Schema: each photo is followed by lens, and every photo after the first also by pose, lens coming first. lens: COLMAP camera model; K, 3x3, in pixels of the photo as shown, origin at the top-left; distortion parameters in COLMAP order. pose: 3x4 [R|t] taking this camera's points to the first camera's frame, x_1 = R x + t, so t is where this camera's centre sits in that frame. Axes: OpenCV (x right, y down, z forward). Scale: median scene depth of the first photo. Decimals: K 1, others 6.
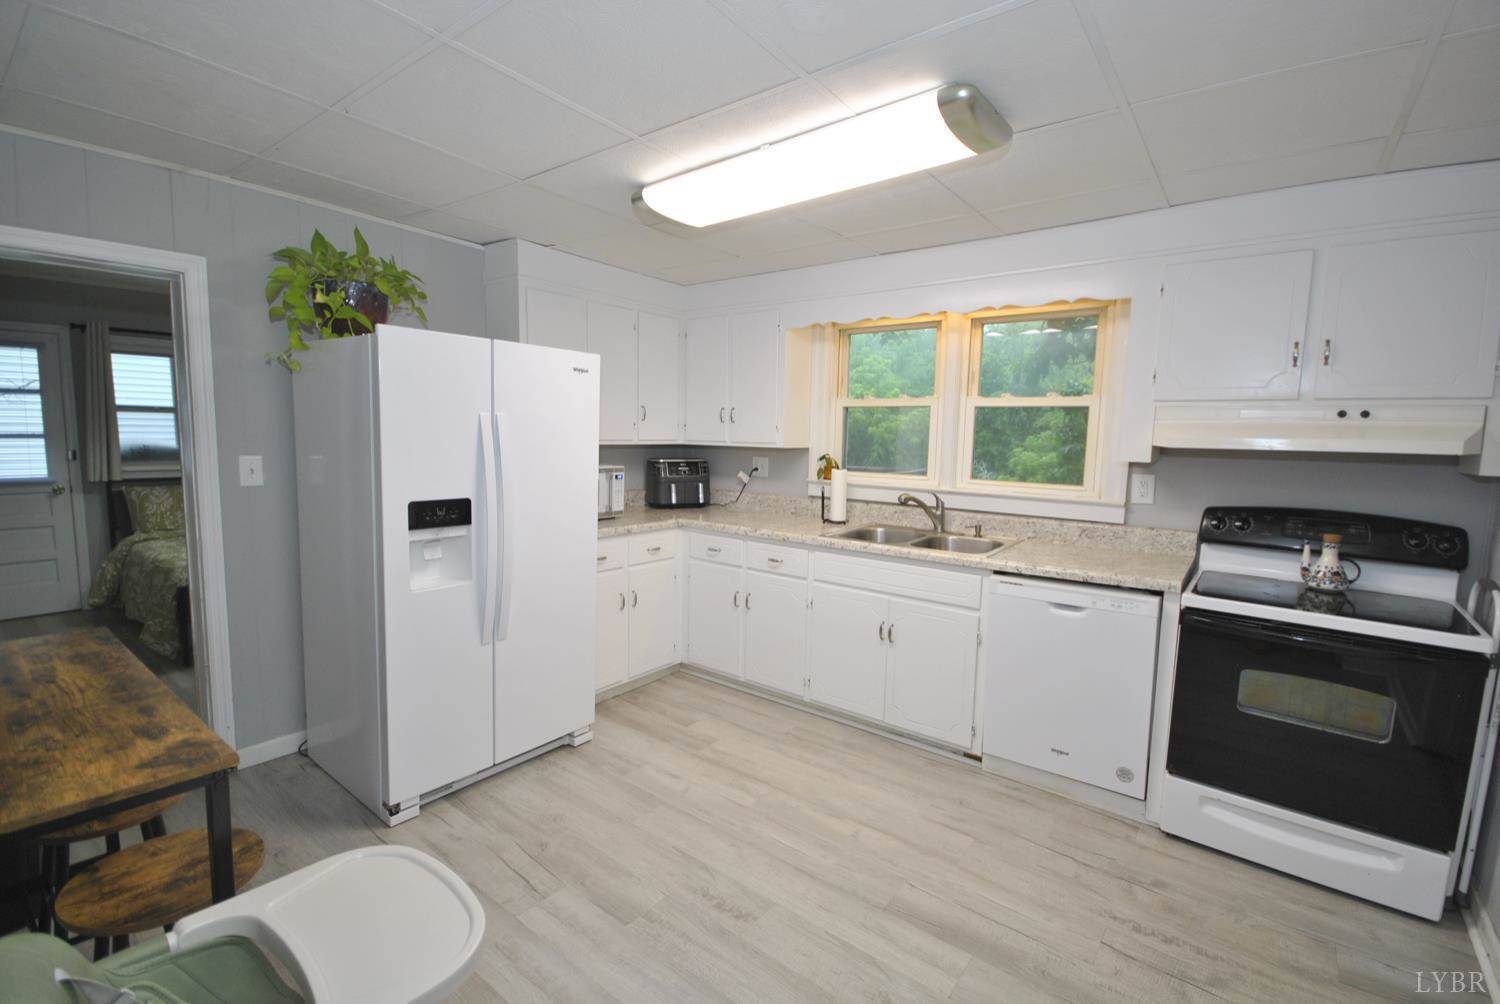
lens RADIAL K [[659.3, 0, 751.3], [0, 659.3, 511.6], [0, 0, 1]] dist [0.000719, -0.005758]
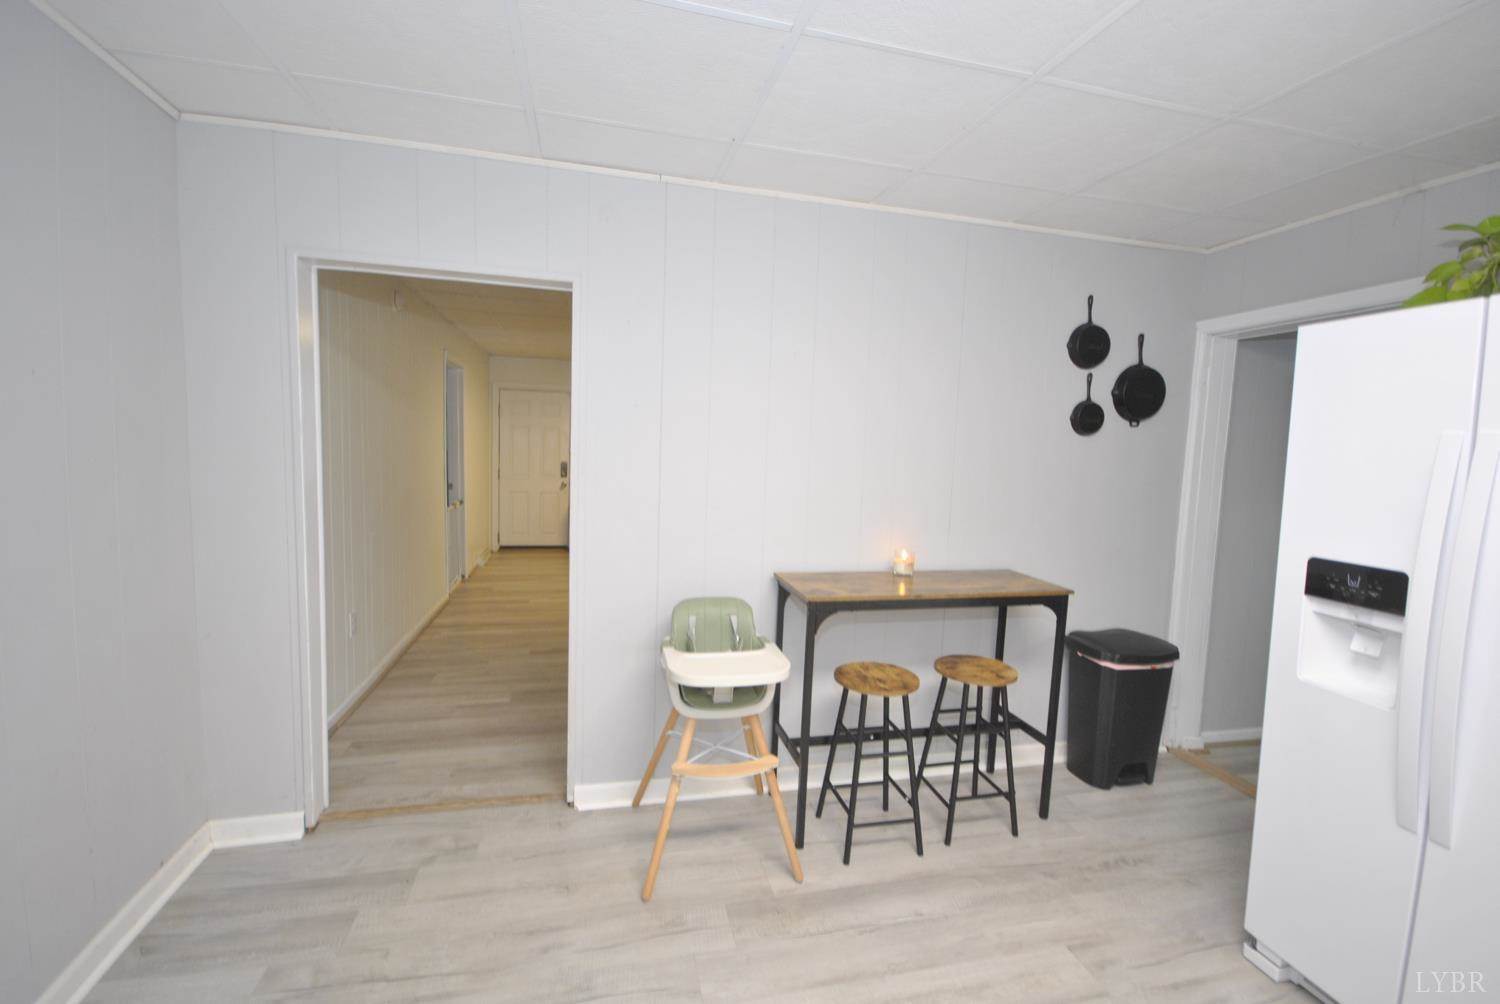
lens RADIAL K [[659.3, 0, 733.2], [0, 659.3, 505.6], [0, 0, 1]] dist [0.000719, -0.005758]
pose [[-0.626790, 0.035540, -0.778377, 0.391520], [-0.133950, 0.979173, 0.152572, -0.082638], [0.767588, 0.199894, -0.608975, 0.803190]]
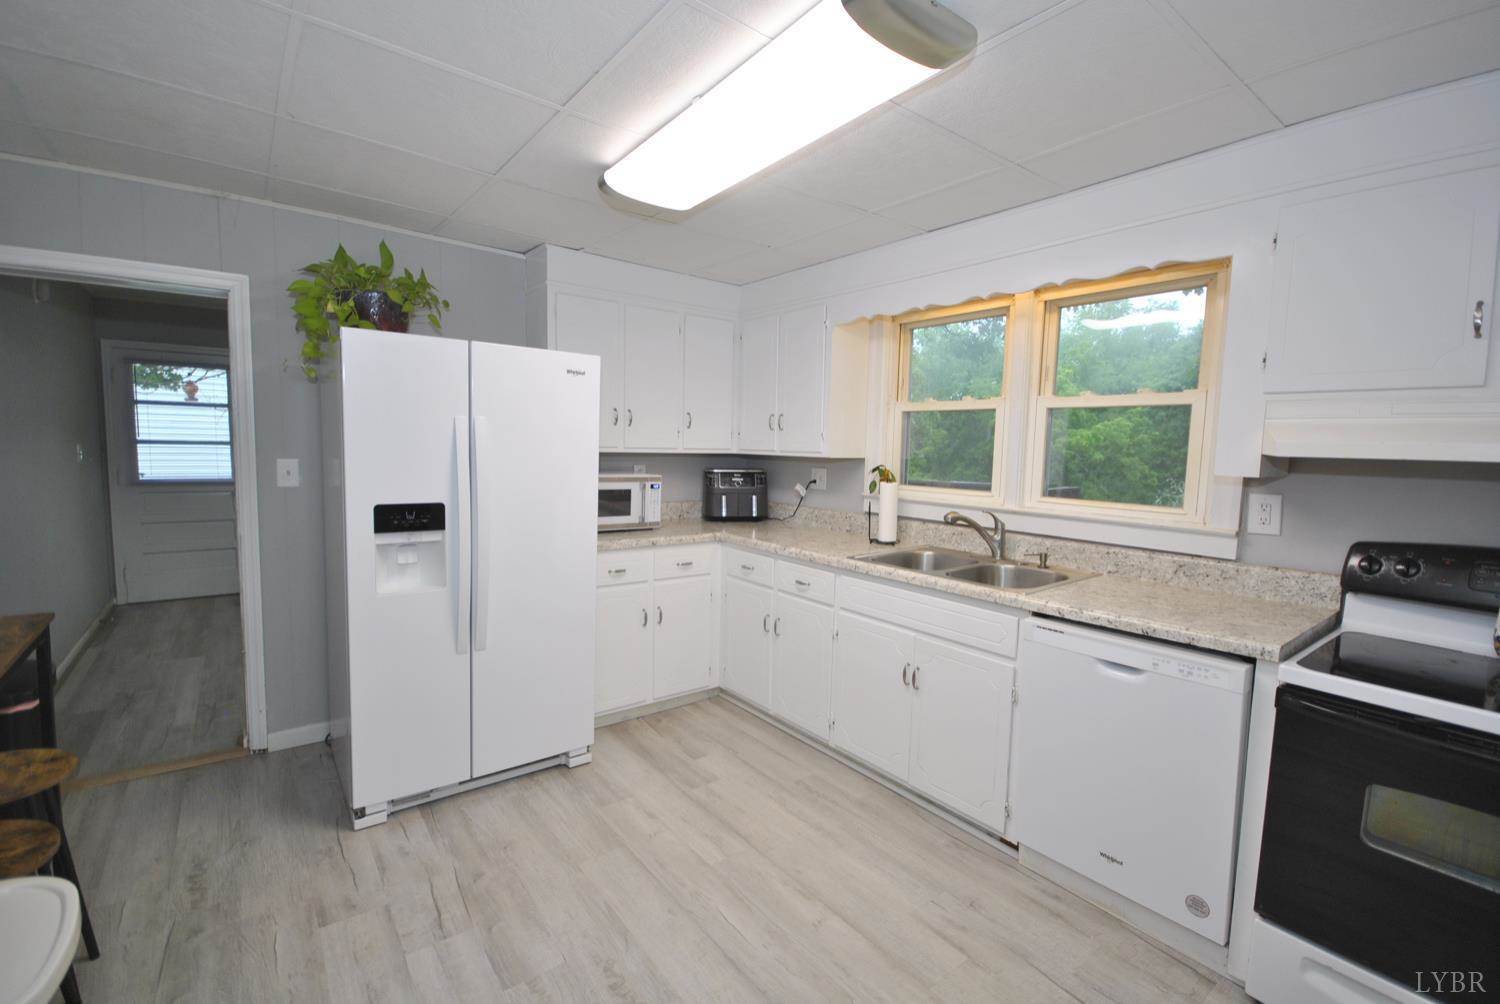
lens RADIAL K [[659.3, 0, 752.2], [0, 659.3, 509.2], [0, 0, 1]] dist [0.000719, -0.005758]
pose [[0.968302, 0.027245, -0.248293, 0.239615], [-0.033684, 0.999196, -0.021722, -0.004675], [0.247502, 0.029397, 0.968441, 0.151482]]
